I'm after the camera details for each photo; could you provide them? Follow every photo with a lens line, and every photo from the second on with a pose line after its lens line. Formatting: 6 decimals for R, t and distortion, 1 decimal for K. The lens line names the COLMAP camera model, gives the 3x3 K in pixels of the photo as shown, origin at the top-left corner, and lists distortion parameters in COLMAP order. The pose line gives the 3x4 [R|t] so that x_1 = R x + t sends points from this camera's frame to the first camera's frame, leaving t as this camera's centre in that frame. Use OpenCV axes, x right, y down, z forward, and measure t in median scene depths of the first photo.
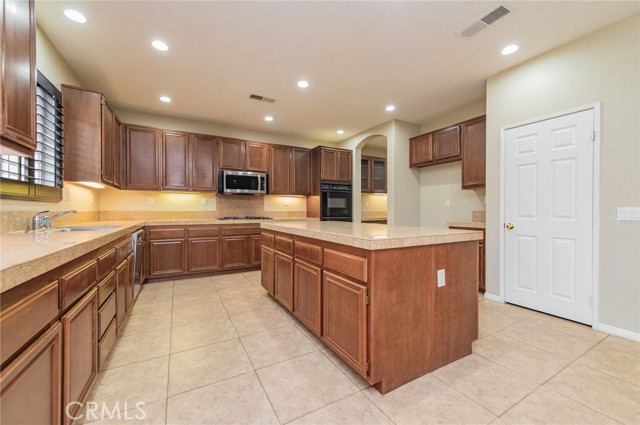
lens RADIAL K [[248.0, 0, 320.0], [0, 248.0, 212.5], [0, 0, 1]] dist [0.000301, -0.000136]
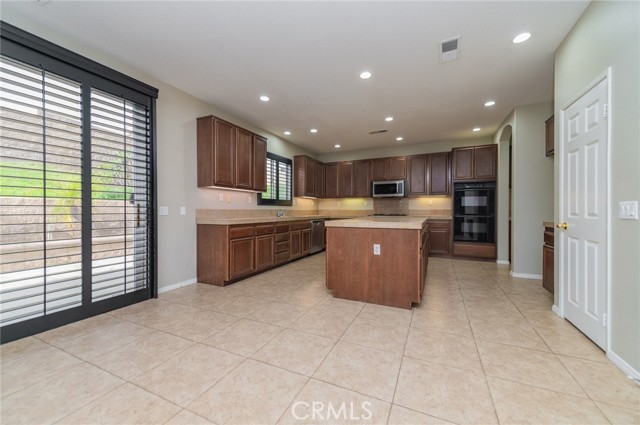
lens RADIAL K [[248.0, 0, 320.0], [0, 248.0, 212.5], [0, 0, 1]] dist [0.000301, -0.000136]
pose [[0.576607, 0.003866, -0.817013, 1.027248], [-0.001750, 0.999992, 0.003496, 0.010459], [0.817020, -0.000586, 0.576609, -0.157693]]
